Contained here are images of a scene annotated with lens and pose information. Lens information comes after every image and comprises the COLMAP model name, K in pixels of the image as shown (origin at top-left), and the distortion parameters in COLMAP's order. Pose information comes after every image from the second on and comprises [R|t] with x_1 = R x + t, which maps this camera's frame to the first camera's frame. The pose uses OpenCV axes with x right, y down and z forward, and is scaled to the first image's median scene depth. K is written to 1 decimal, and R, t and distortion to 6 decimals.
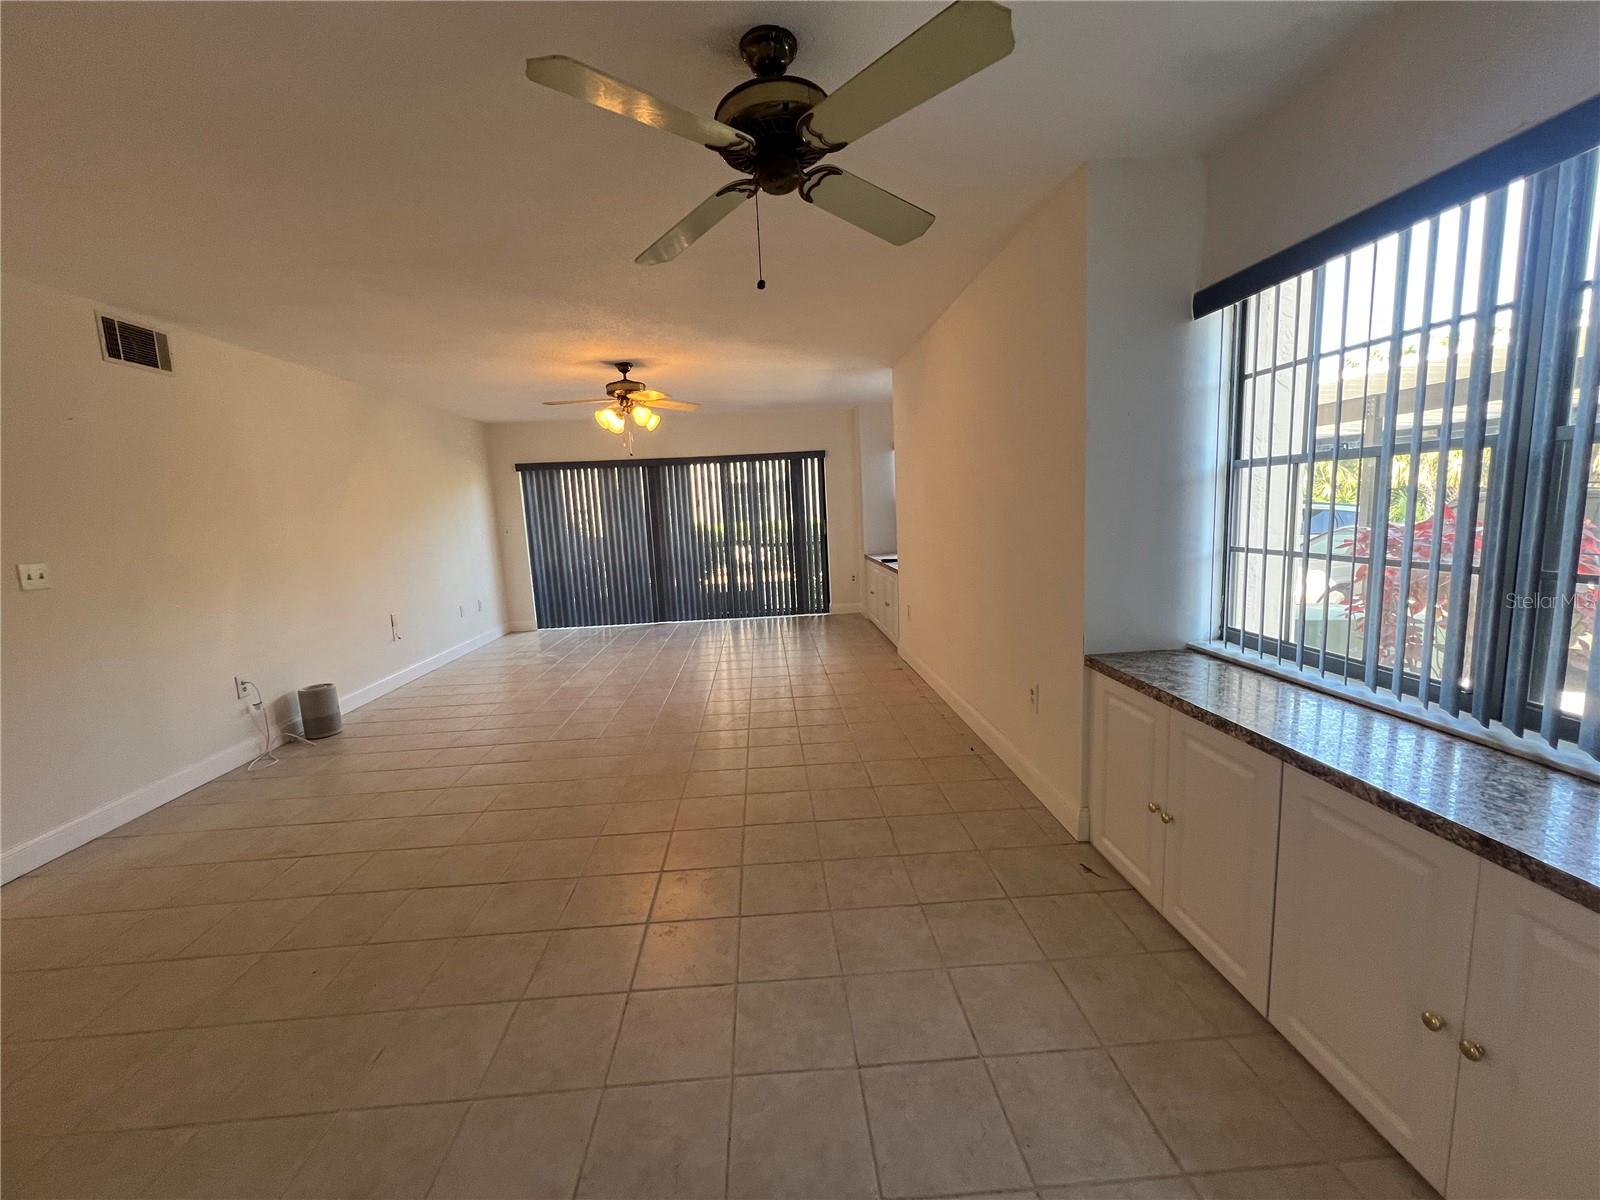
lens RADIAL K [[637.5, 0, 794.6], [0, 637.5, 595.8], [0, 0, 1]] dist [-0.000023, 0.000113]
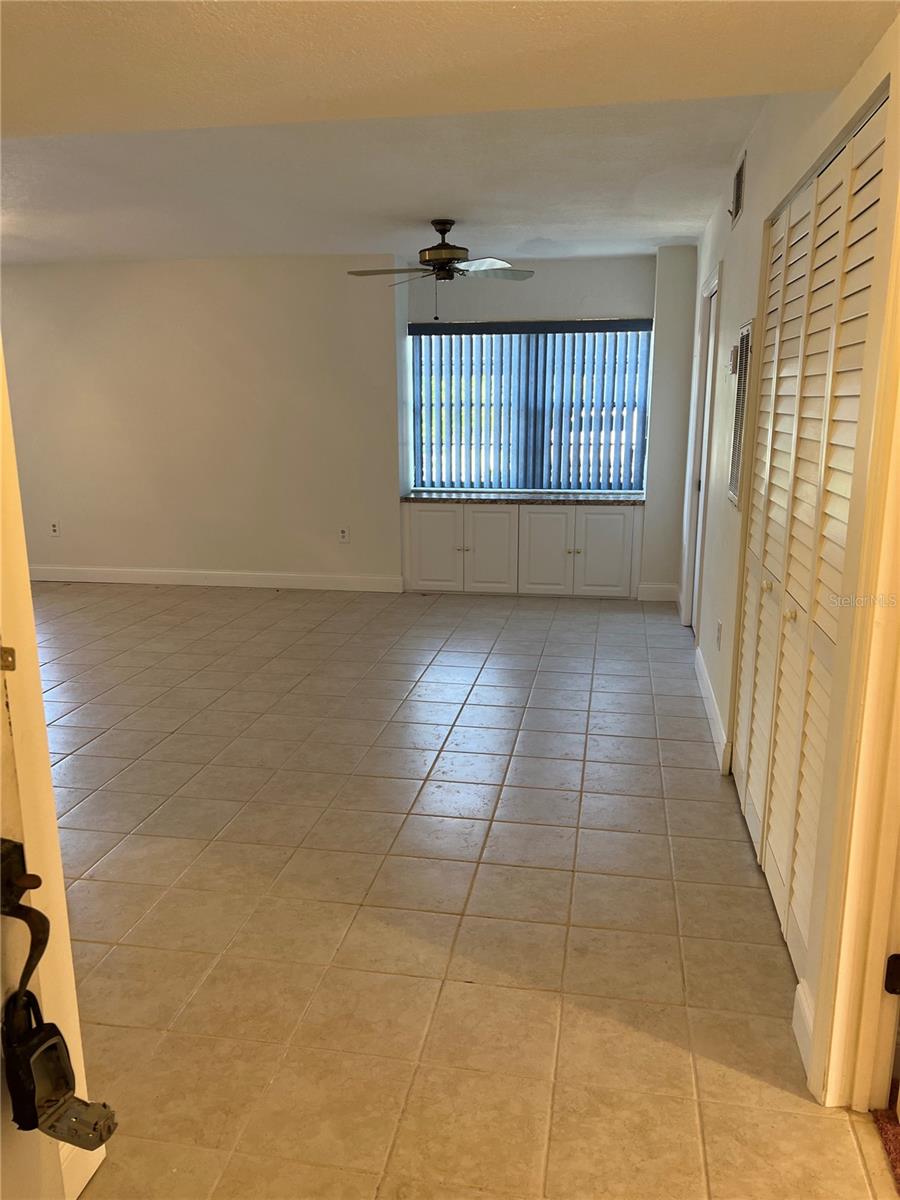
lens RADIAL K [[899.7, 0, 450.0], [0, 899.7, 600.0], [0, 0, 1]] dist [0.080847, -0.001575]
pose [[0.232856, -0.164319, 0.958529, -1.142349], [0.127451, 0.982278, 0.137429, 0.020596], [-0.964124, 0.090164, 0.249672, 0.079060]]
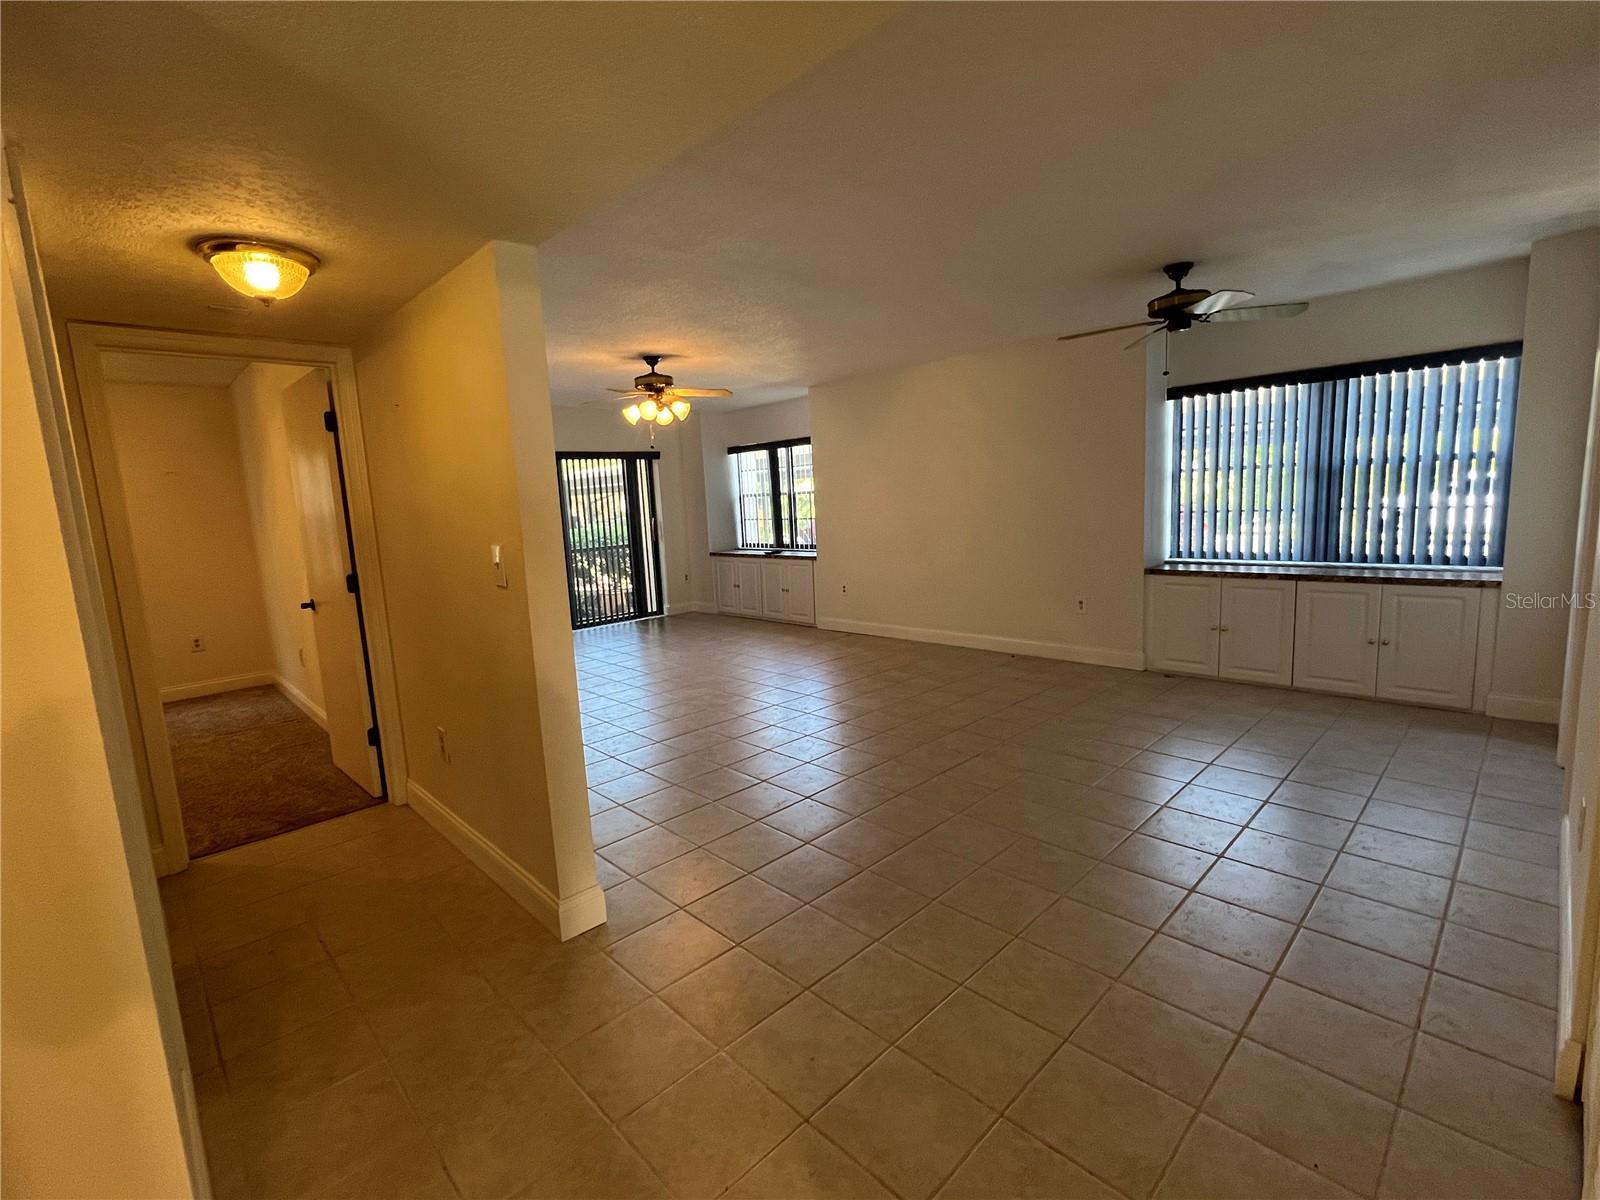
lens RADIAL K [[718.2, 0, 799.3], [0, 718.2, 594.1], [0, 0, 1]] dist [0.000011, 0.000480]
pose [[0.756648, -0.077990, 0.649154, -0.851508], [0.104161, 0.994559, -0.001922, 0.032191], [-0.645472, 0.069070, 0.760654, 0.020568]]
